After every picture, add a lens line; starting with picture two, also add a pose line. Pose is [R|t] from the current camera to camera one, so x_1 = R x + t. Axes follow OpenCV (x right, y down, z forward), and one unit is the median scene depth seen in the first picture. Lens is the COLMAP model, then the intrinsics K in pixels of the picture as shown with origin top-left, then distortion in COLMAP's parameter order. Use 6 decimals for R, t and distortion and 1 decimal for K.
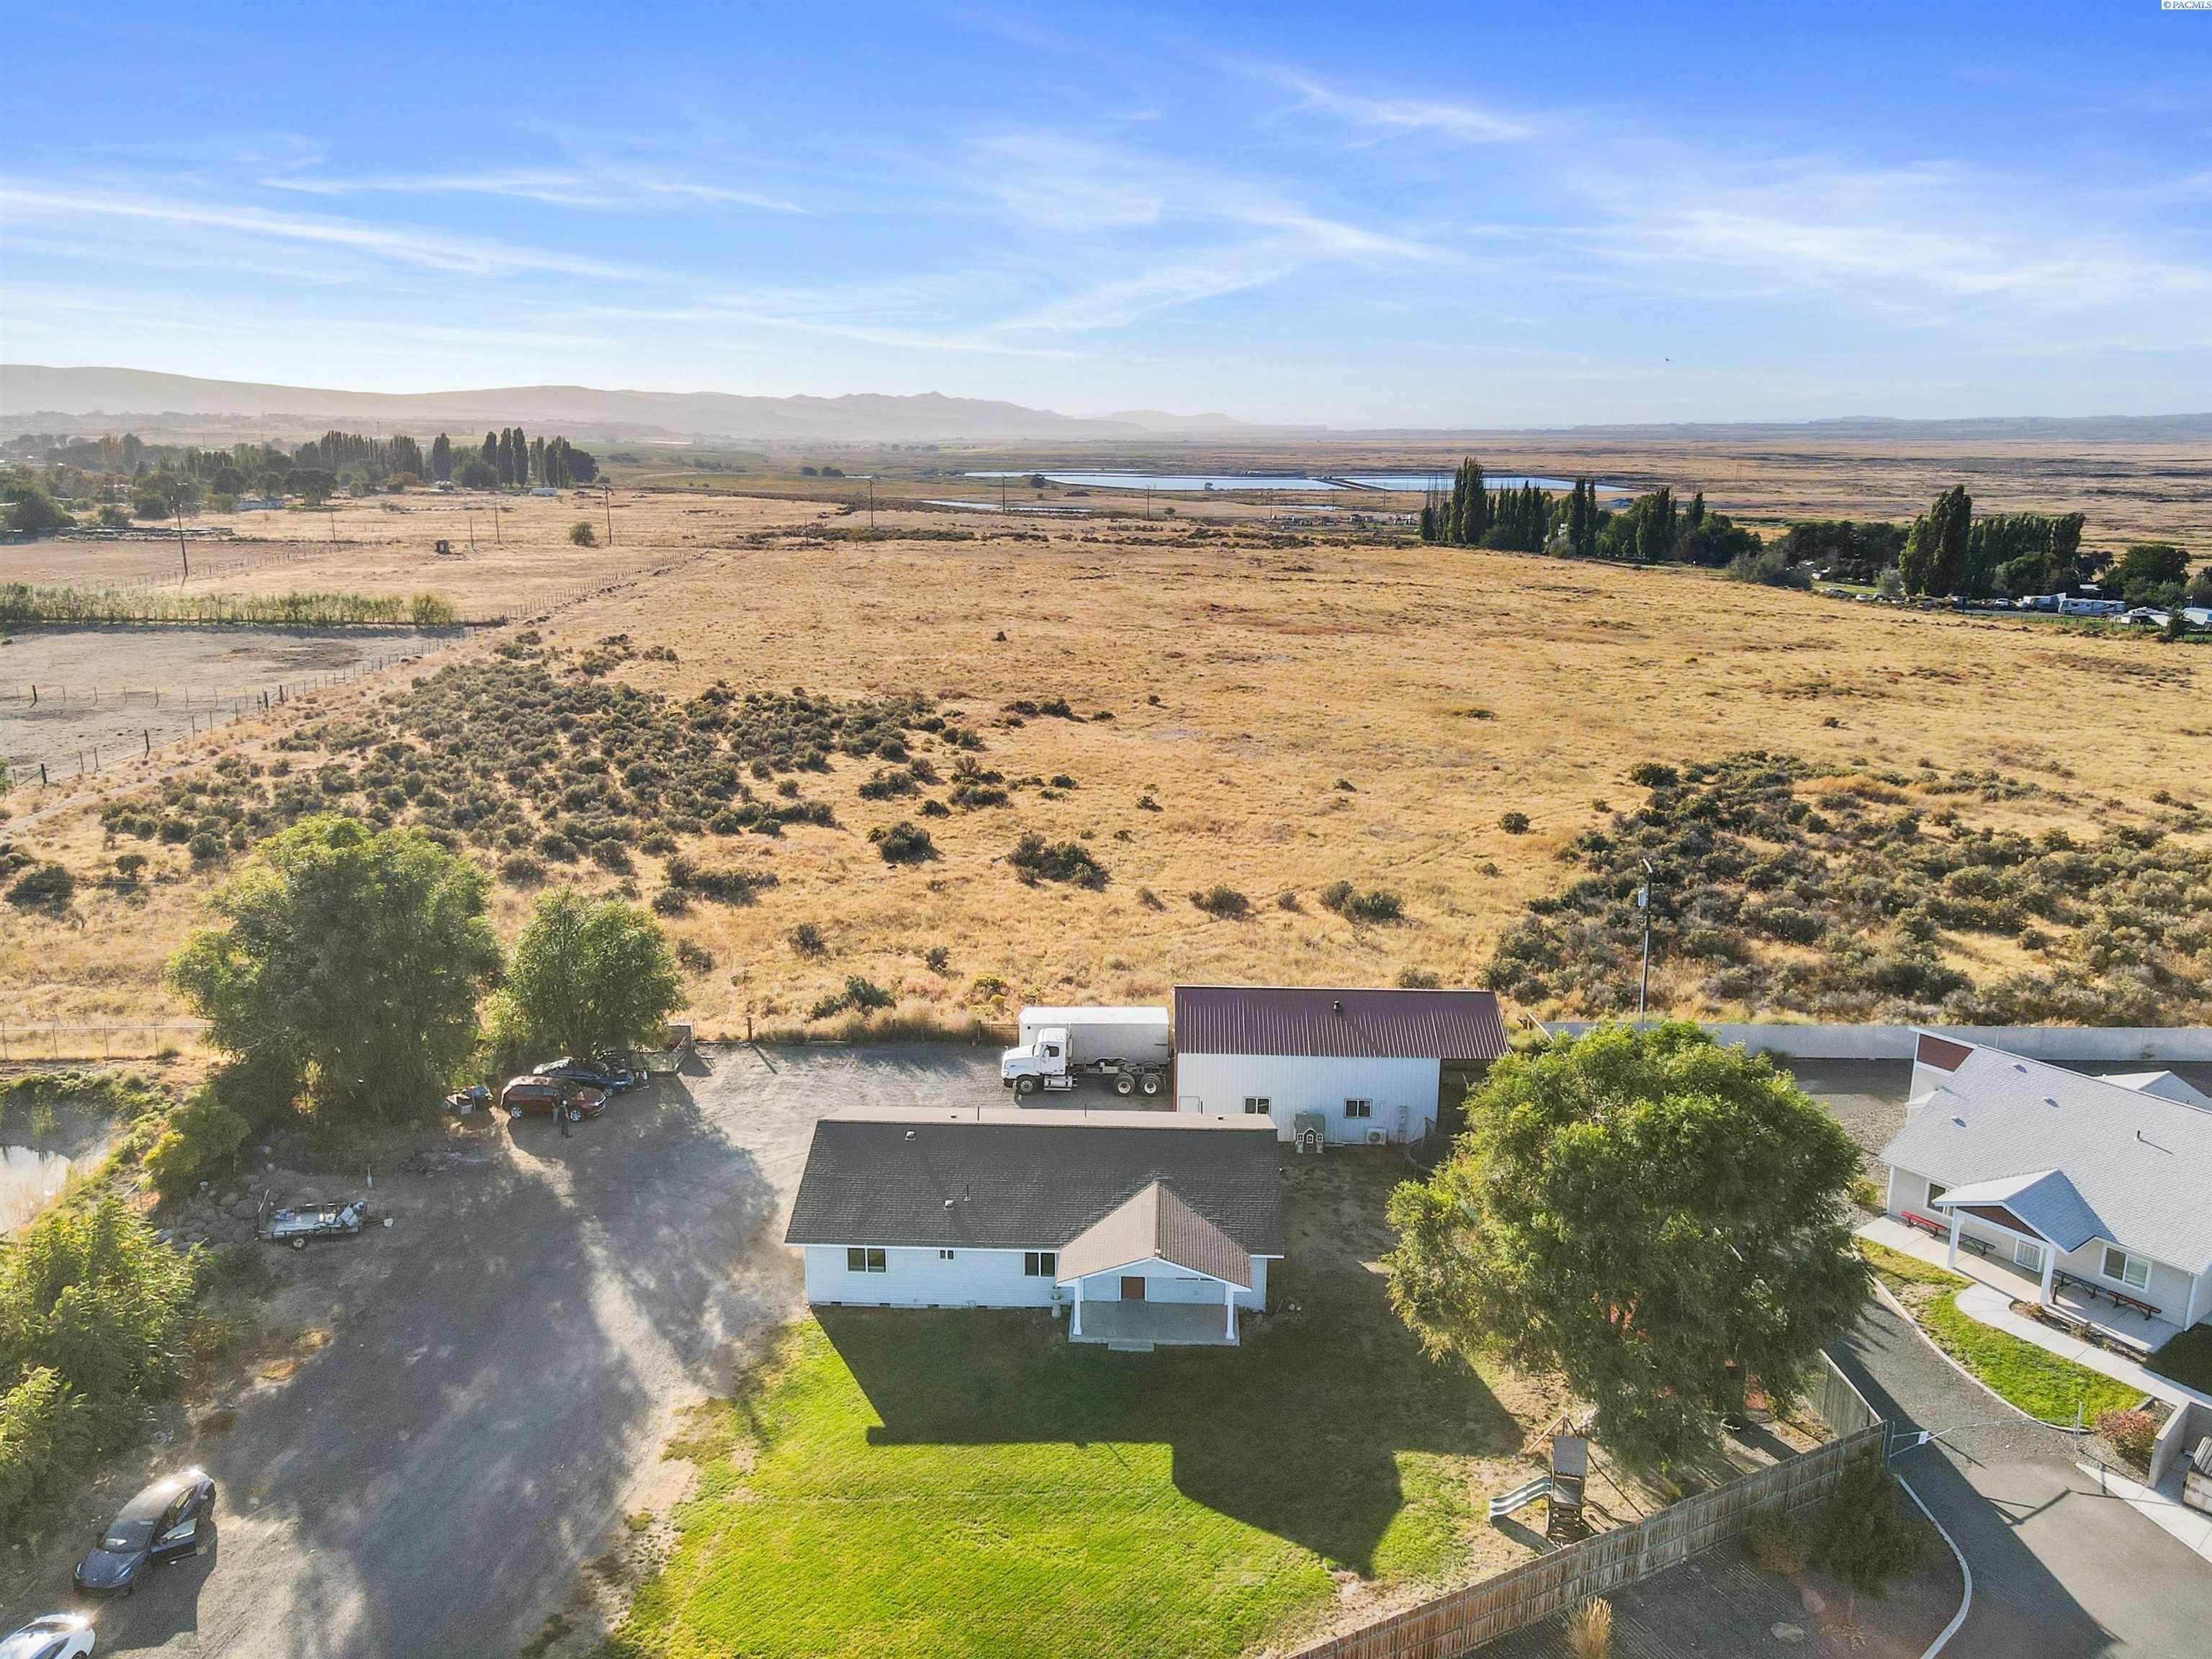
lens RADIAL K [[1643.4, 0, 1099.7], [0, 1643.4, 841.7], [0, 0, 1]] dist [-0.001129, 0.033674]
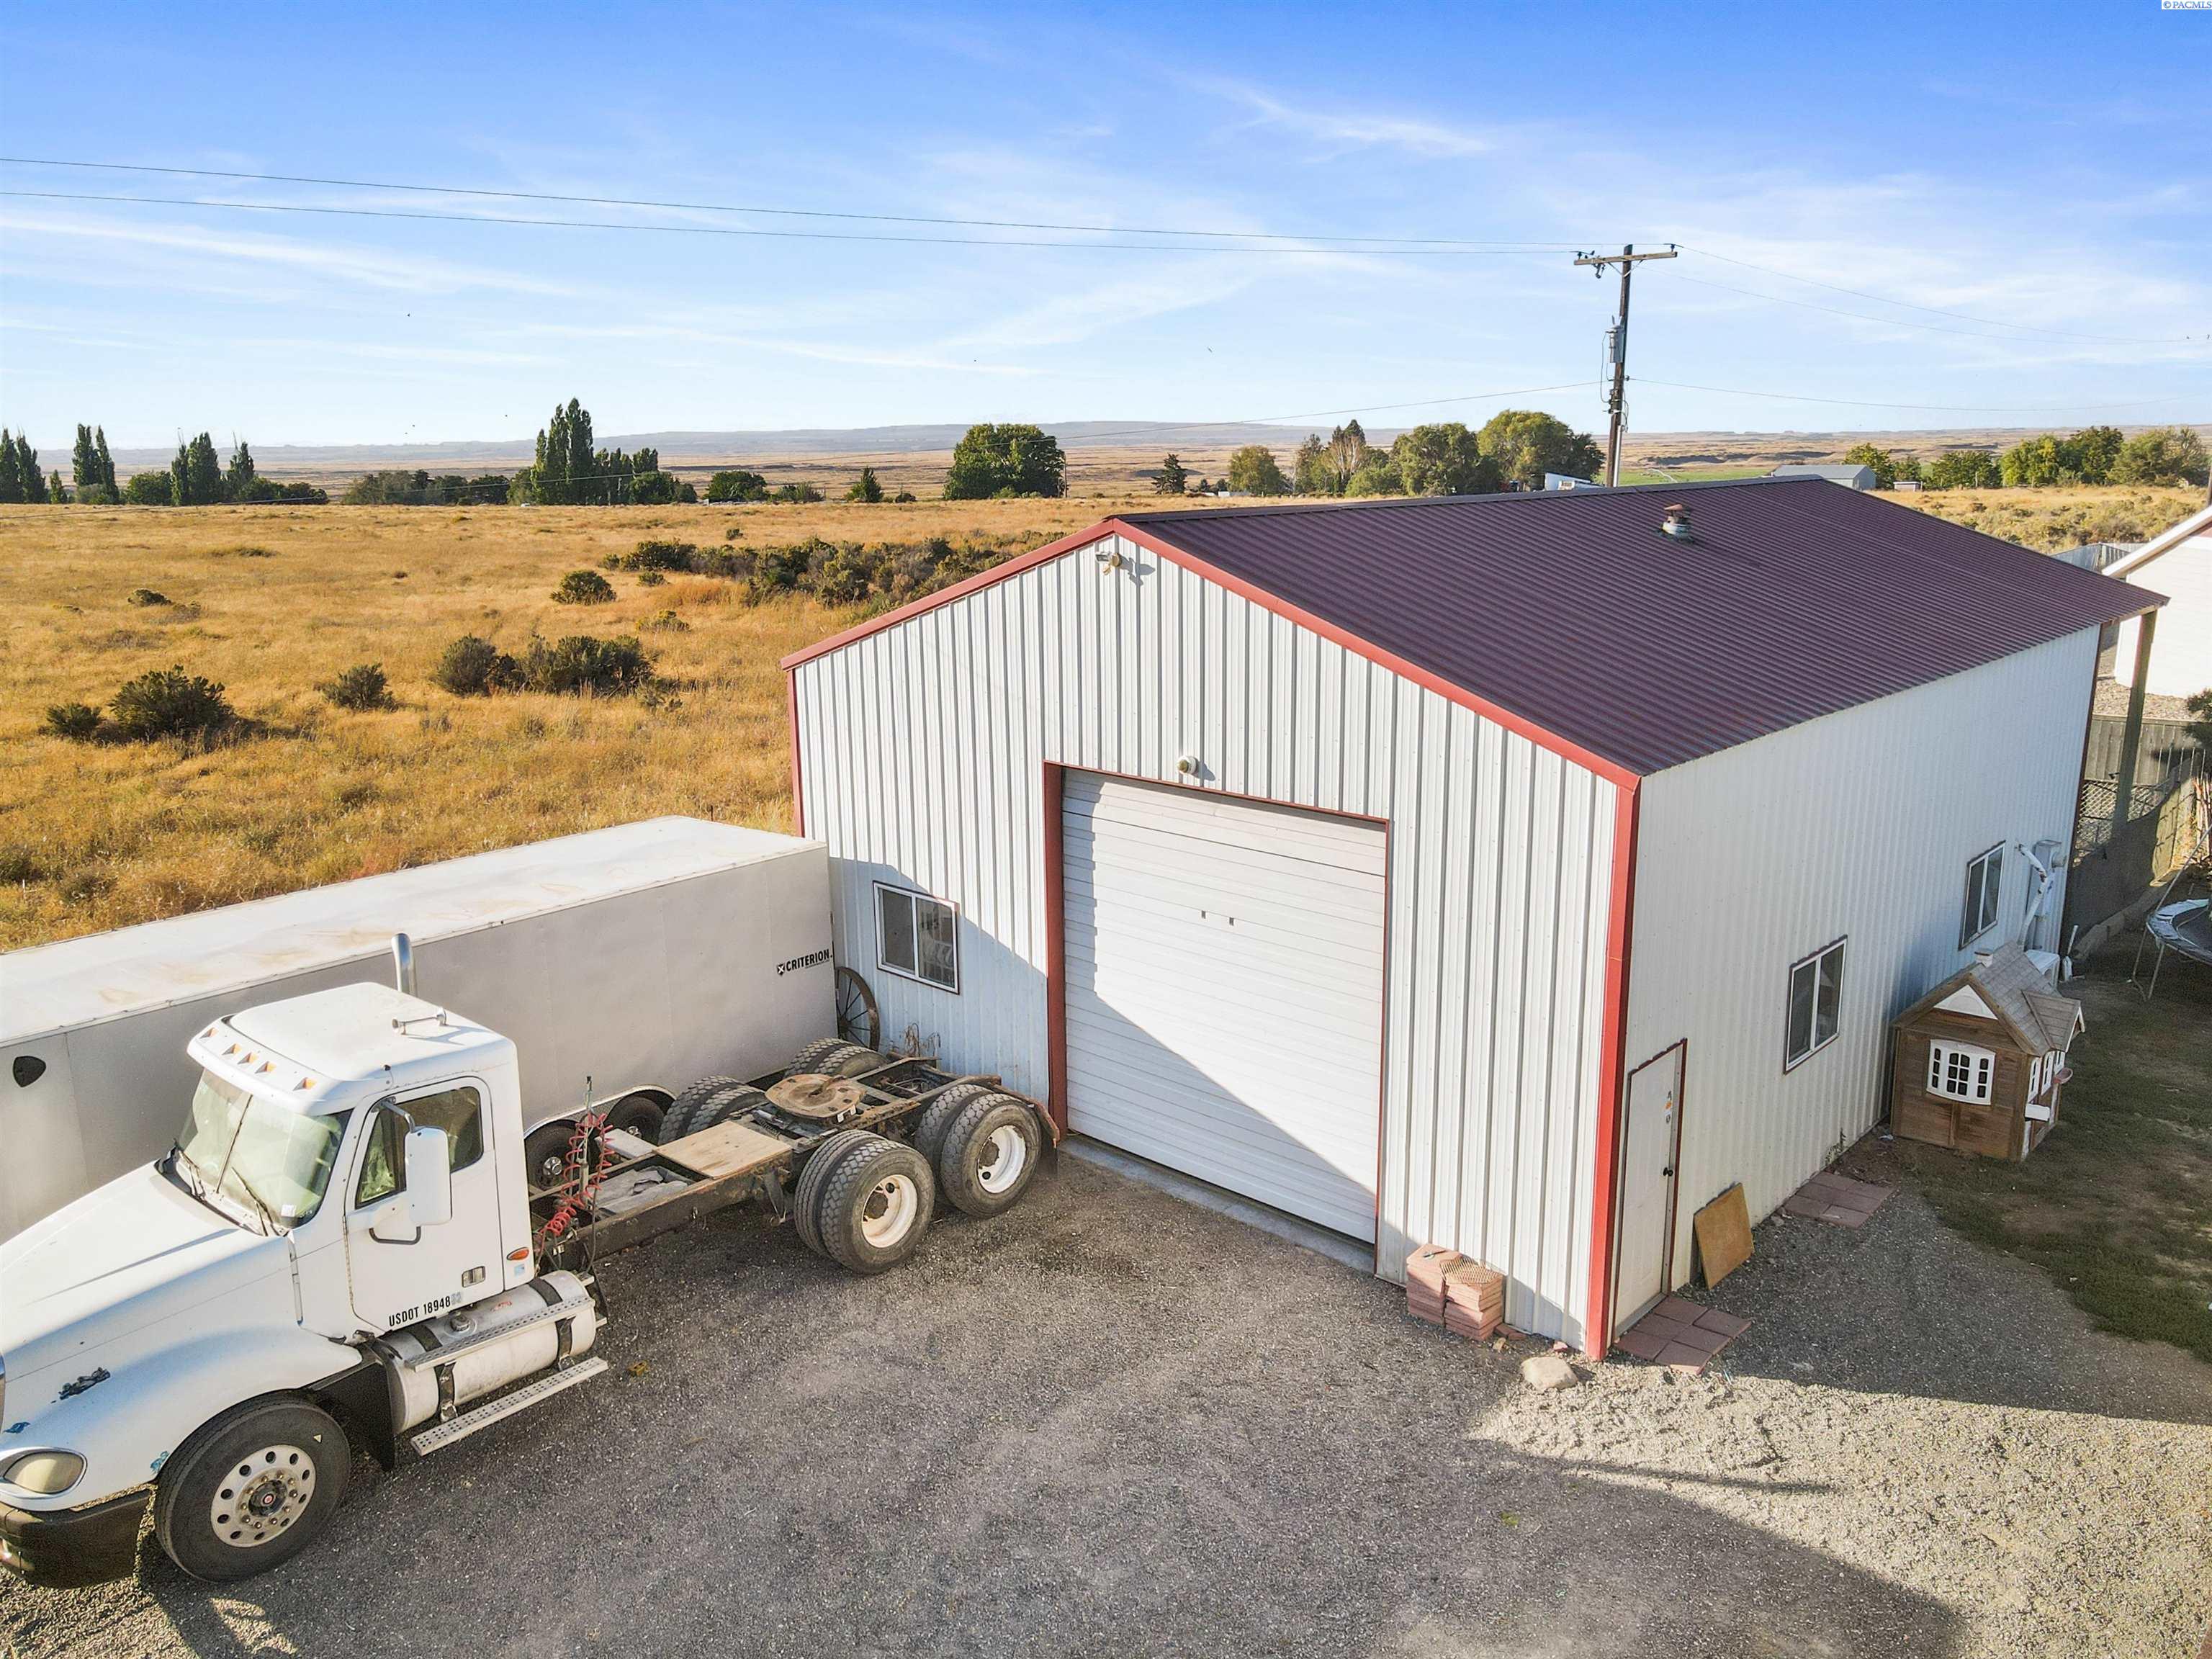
lens RADIAL K [[1643.4, 0, 1099.7], [0, 1643.4, 841.7], [0, 0, 1]] dist [-0.001129, 0.033674]
pose [[0.656750, -0.188379, 0.730201, -0.060933], [0.195237, 0.977757, 0.076646, 0.077142], [-0.728397, 0.092225, 0.678920, 0.638932]]
